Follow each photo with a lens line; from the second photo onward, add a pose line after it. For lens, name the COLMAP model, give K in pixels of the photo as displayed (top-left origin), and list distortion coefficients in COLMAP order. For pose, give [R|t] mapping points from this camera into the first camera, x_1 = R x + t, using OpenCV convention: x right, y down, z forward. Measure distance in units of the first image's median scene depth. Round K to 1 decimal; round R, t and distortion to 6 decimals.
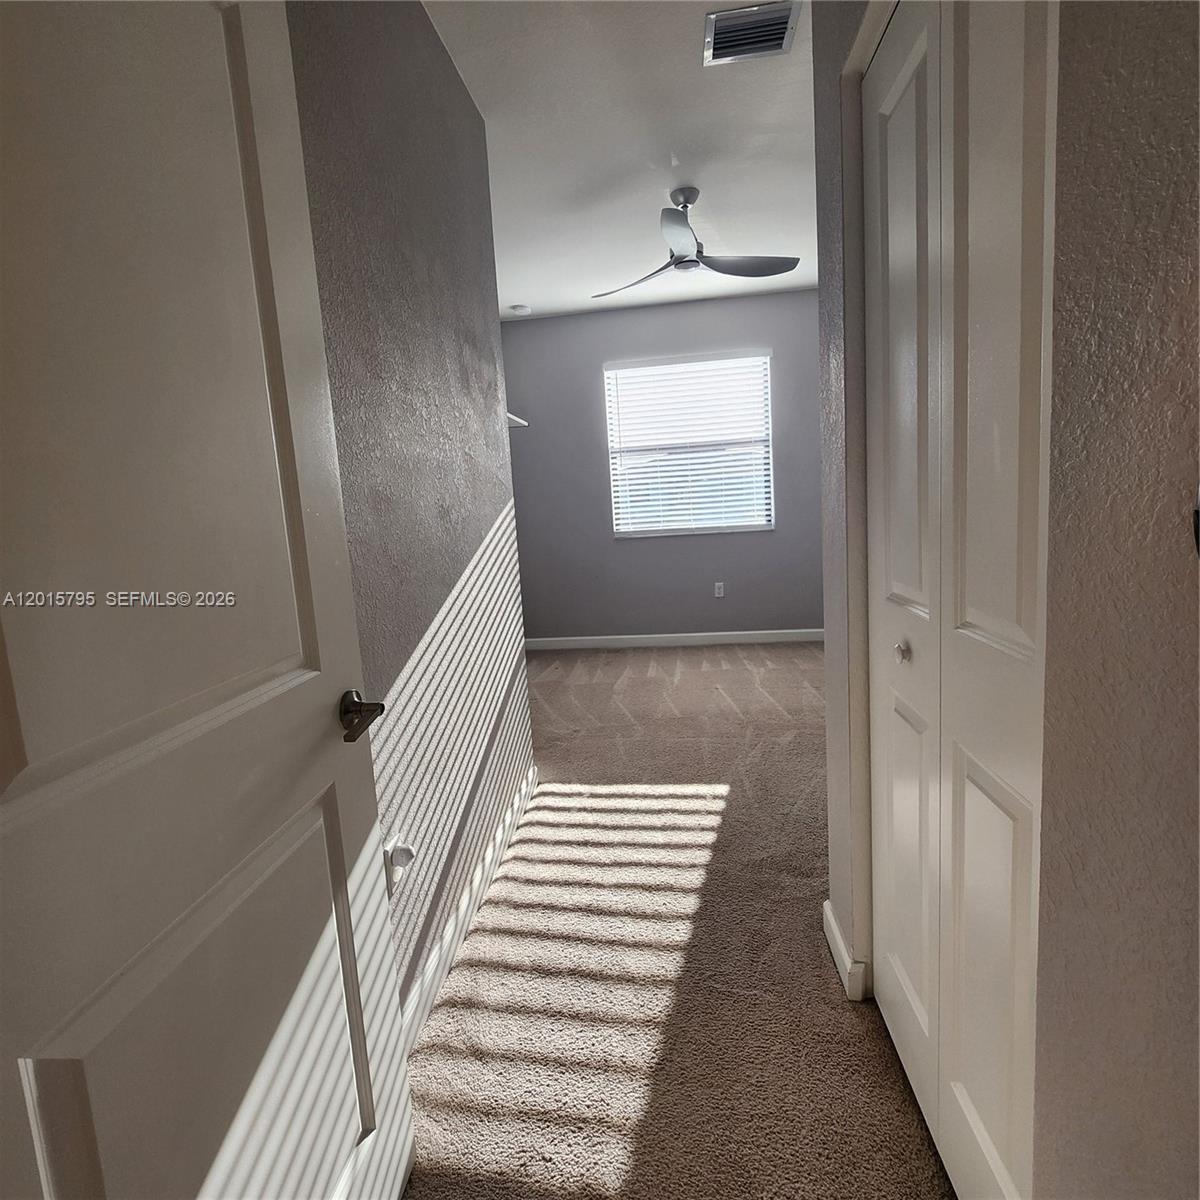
lens RADIAL K [[637.7, 0, 589.2], [0, 637.7, 581.3], [0, 0, 1]] dist [0.002139, -0.003039]
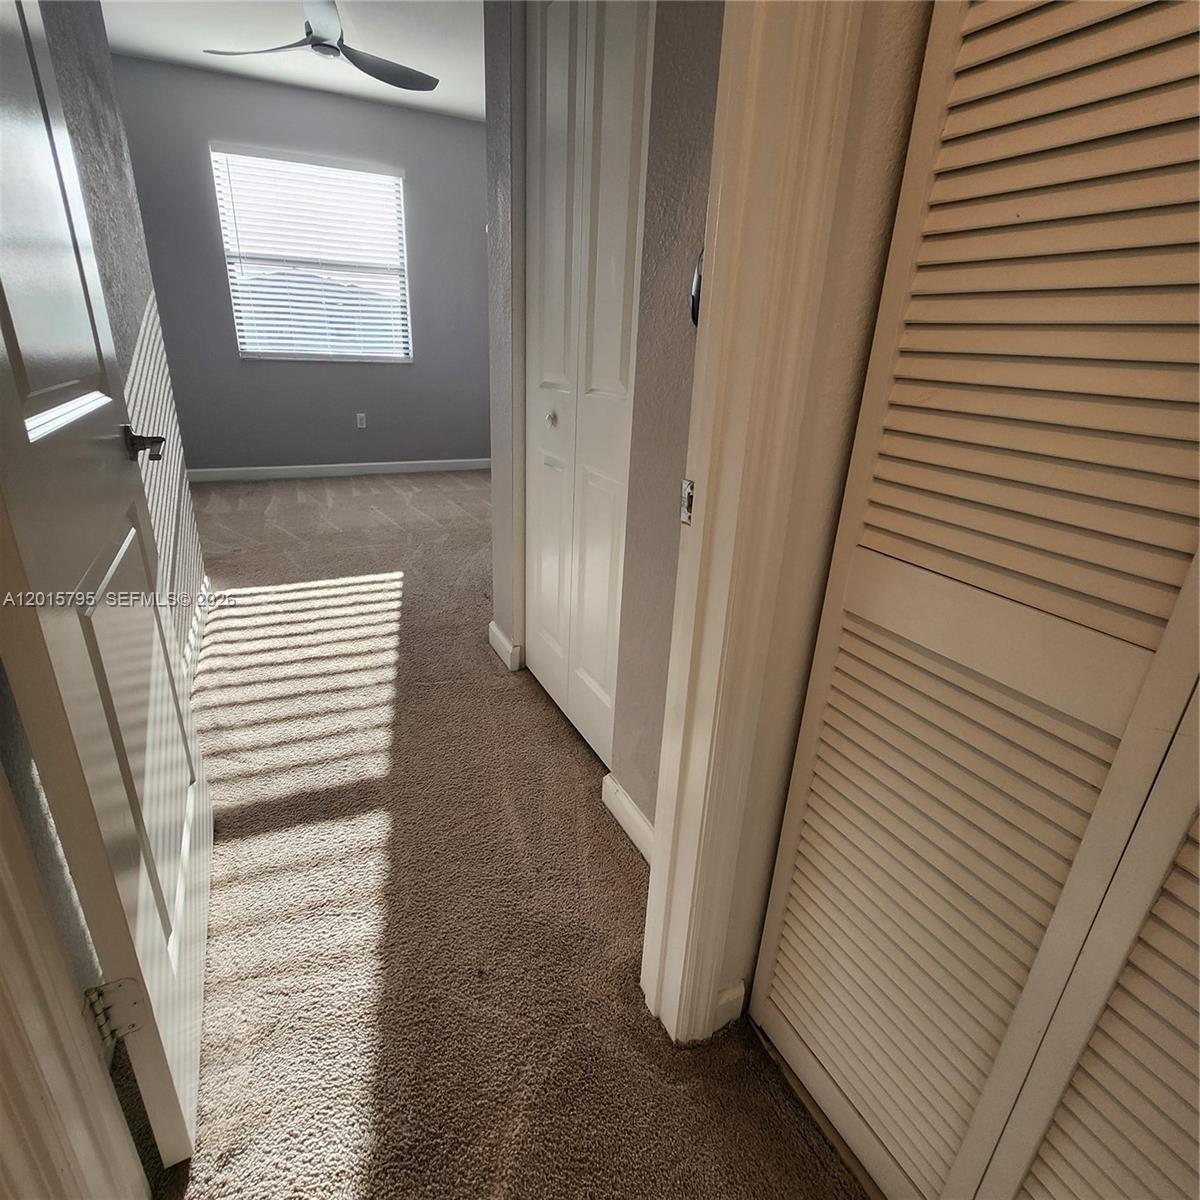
lens RADIAL K [[641.8, 0, 584.6], [0, 641.8, 590.0], [0, 0, 1]] dist [-0.000471, -0.000721]
pose [[0.839478, -0.101573, 0.533817, -0.101885], [-0.023560, 0.974647, 0.222503, 0.056556], [-0.542883, -0.199363, 0.815802, -0.125400]]
